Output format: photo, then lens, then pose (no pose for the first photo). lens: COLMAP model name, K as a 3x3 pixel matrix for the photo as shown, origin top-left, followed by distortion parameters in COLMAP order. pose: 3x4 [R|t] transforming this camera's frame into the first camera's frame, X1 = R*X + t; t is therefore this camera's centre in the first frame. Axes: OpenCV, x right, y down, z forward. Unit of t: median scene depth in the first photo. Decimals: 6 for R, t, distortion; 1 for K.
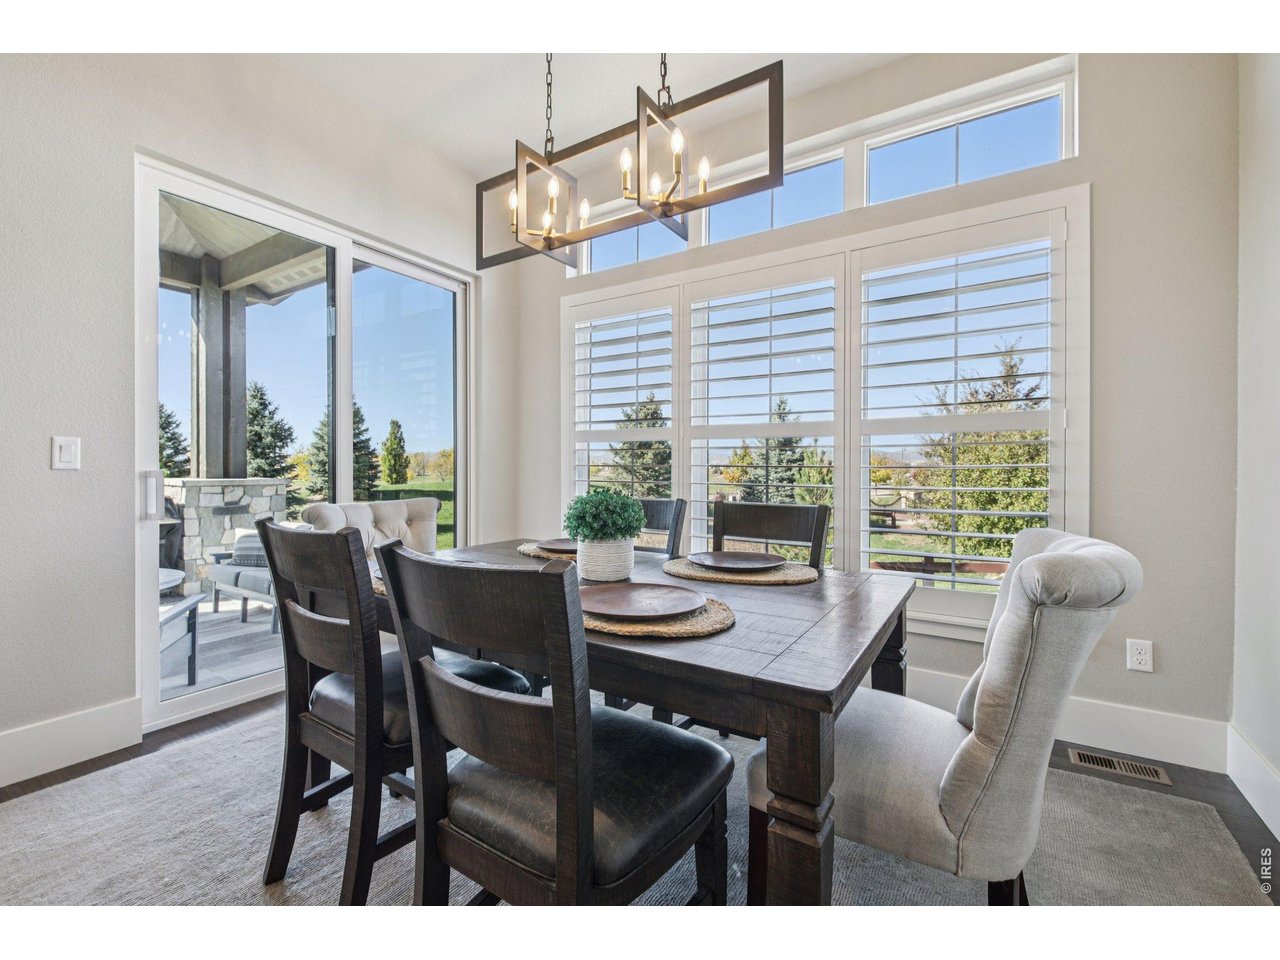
lens RADIAL K [[554.7, 0, 641.0], [0, 554.7, 471.3], [0, 0, 1]] dist [0.007921, -0.000750]
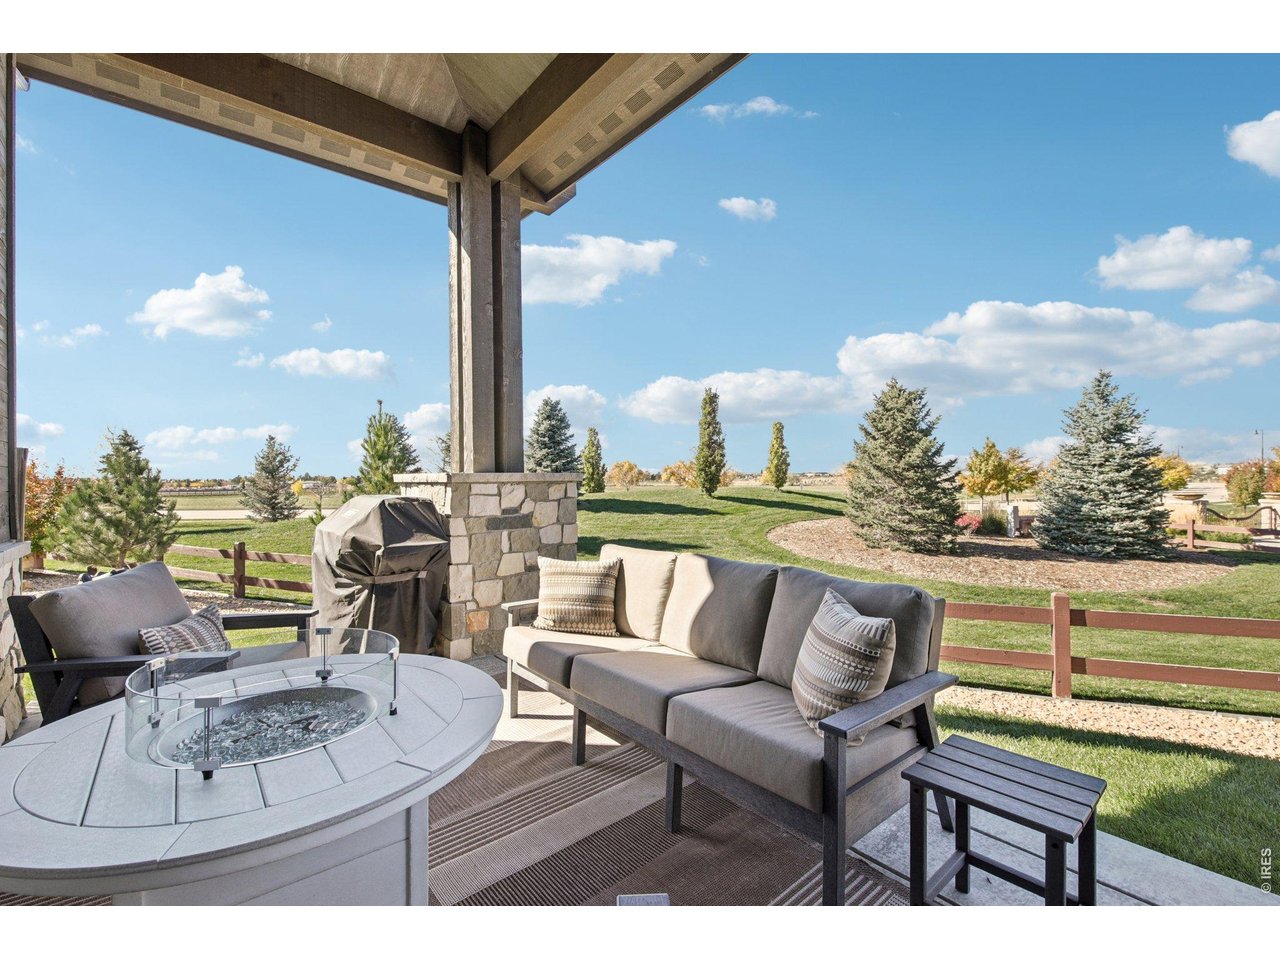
lens RADIAL K [[554.7, 0, 636.8], [0, 554.7, 479.5], [0, 0, 1]] dist [0.007921, -0.000750]
pose [[0.956746, -0.012618, -0.290651, -0.404349], [0.011680, 0.999919, -0.004963, 0.025754], [0.290690, 0.001353, 0.956816, 0.432091]]
